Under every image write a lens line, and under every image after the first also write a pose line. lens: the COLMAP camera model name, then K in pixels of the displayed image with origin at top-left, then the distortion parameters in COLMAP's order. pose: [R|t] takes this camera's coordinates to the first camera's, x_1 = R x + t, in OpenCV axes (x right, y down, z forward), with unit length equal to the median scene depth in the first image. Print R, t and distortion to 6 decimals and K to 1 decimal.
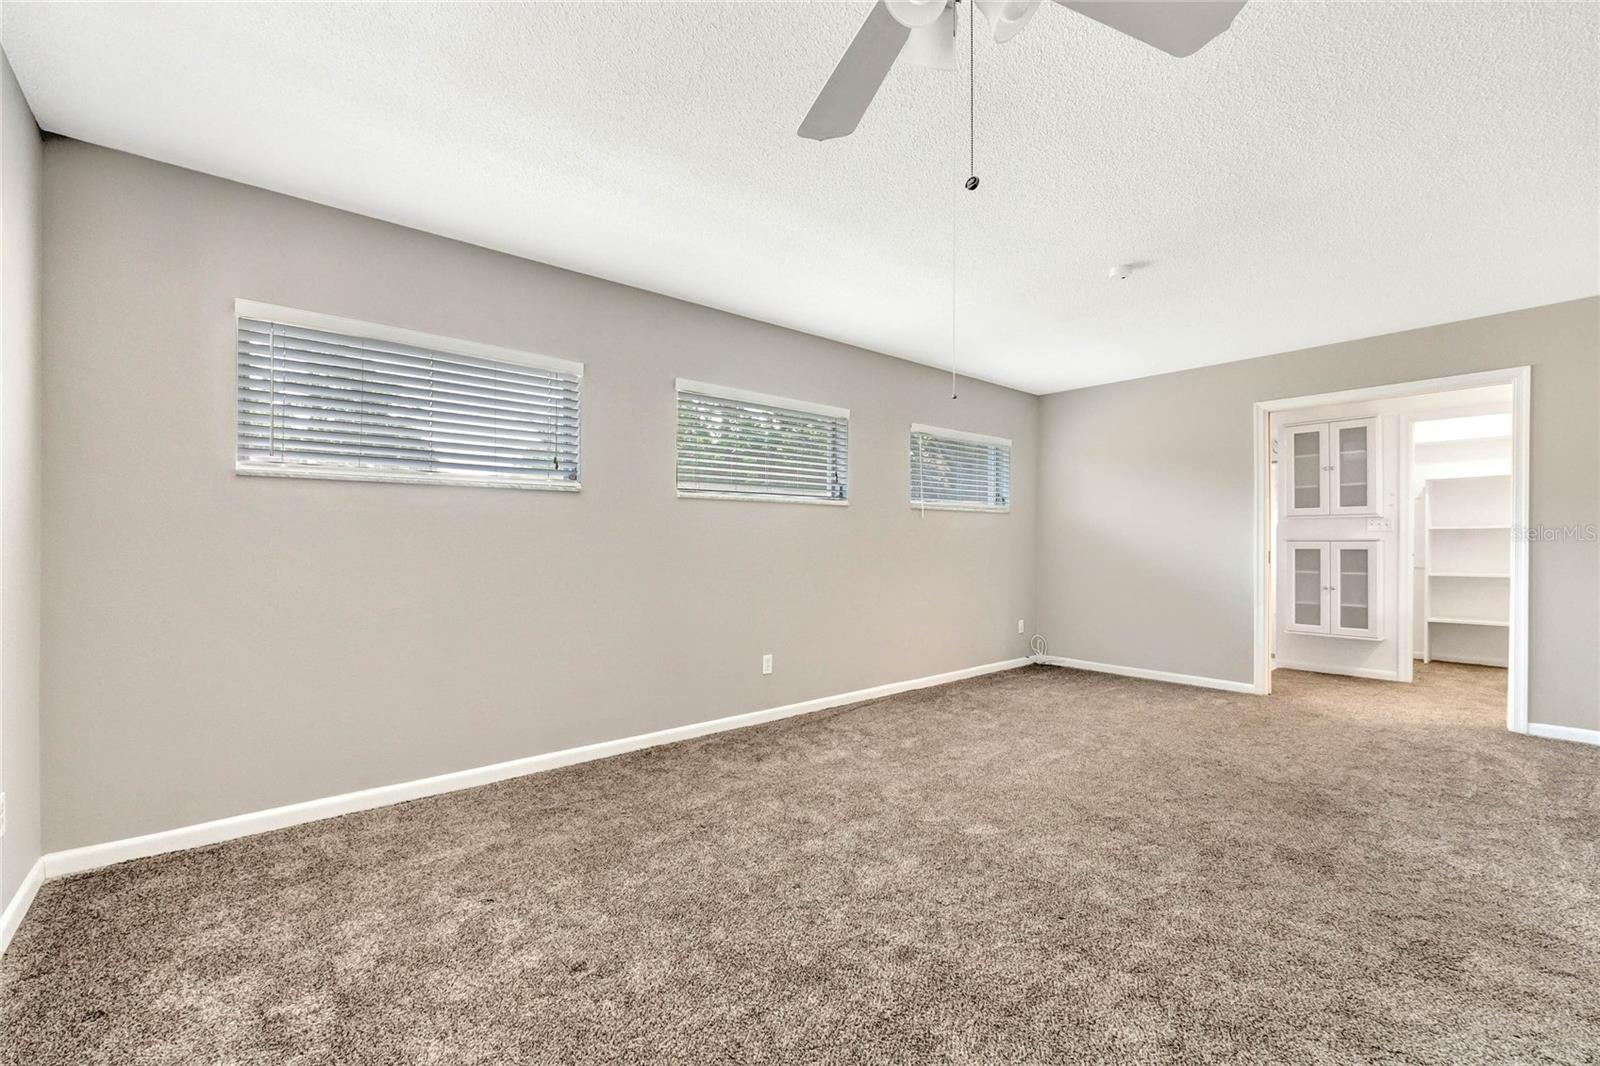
lens RADIAL K [[667.6, 0, 799.5], [0, 667.6, 539.4], [0, 0, 1]] dist [-0.014386, 0.000080]
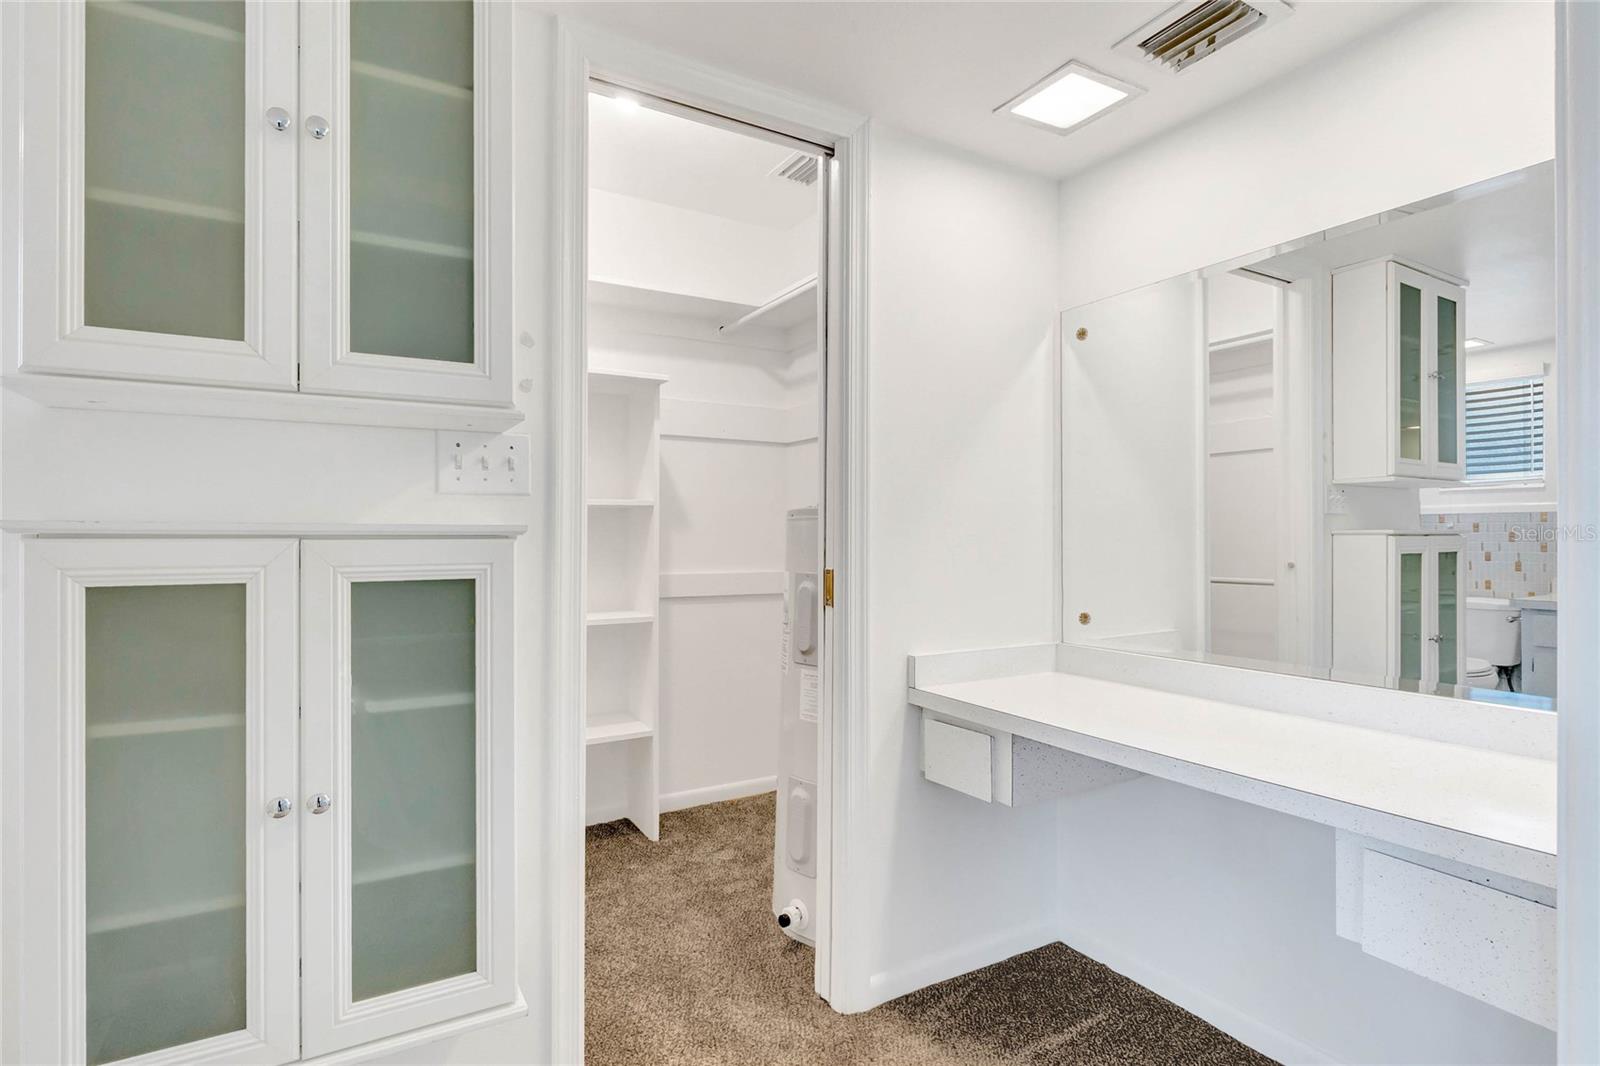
lens RADIAL K [[804.0, 0, 800.0], [0, 804.0, 533.0], [0, 0, 1]] dist [-0.009881, -0.000505]
pose [[0.163555, 0.003073, 0.986529, 0.616888], [-0.003461, 0.999991, -0.002541, 0.001496], [-0.986528, -0.002999, 0.163564, 0.838865]]
